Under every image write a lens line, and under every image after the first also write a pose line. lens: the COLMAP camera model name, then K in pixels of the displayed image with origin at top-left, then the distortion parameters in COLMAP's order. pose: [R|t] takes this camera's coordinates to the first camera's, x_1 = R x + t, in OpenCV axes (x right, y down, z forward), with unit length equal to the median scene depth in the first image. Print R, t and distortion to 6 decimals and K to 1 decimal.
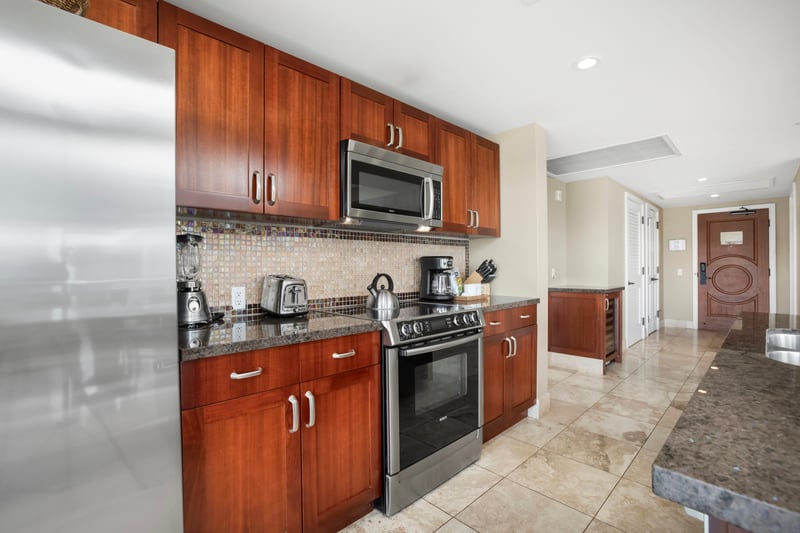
lens RADIAL K [[368.9, 0, 400.0], [0, 368.9, 266.5], [0, 0, 1]] dist [-0.000923, -0.000096]
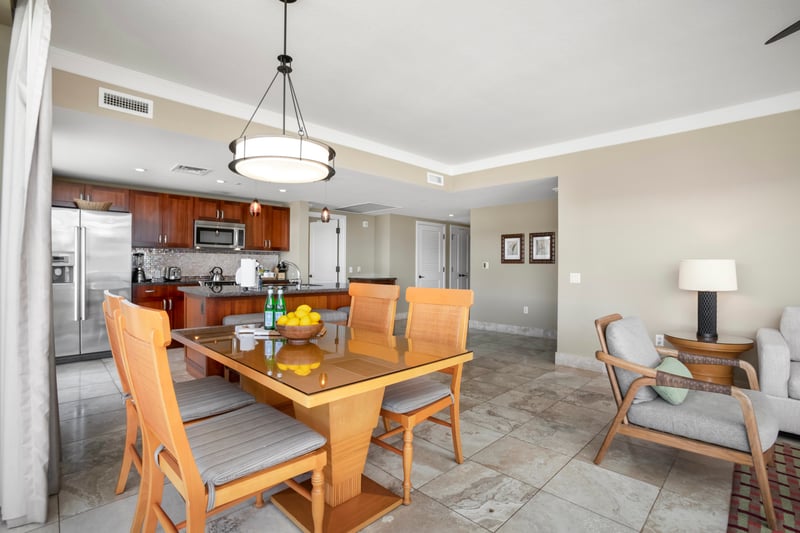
lens RADIAL K [[387.7, 0, 400.0], [0, 387.7, 266.5], [0, 0, 1]] dist [-0.001401, -0.000106]
pose [[0.999912, 0.009861, 0.008886, 1.197977], [-0.009901, 0.999941, 0.004466, -0.007491], [-0.008841, -0.004554, 0.999951, -1.706581]]
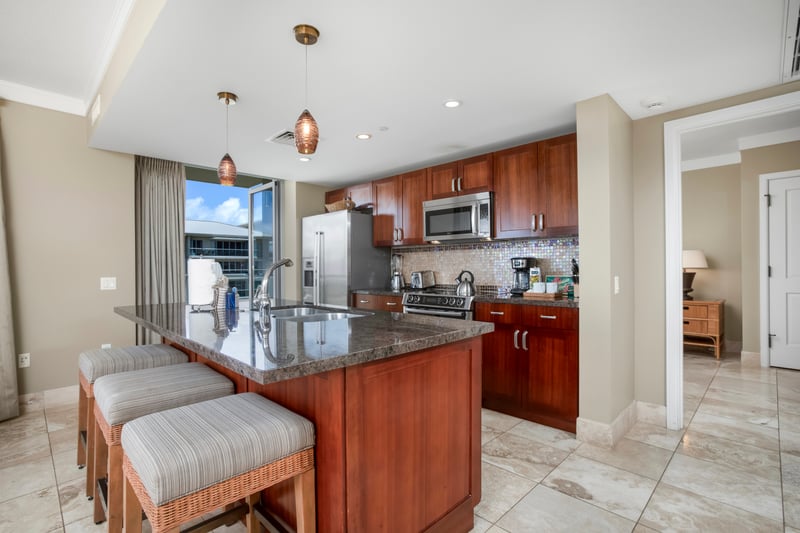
lens RADIAL K [[388.0, 0, 400.0], [0, 388.0, 266.5], [0, 0, 1]] dist [0.000325, 0.000330]
pose [[0.001498, 0.004127, -0.999990, 1.599628], [0.003798, 0.999984, 0.004133, -0.006400], [0.999992, -0.003804, 0.001482, 0.714593]]
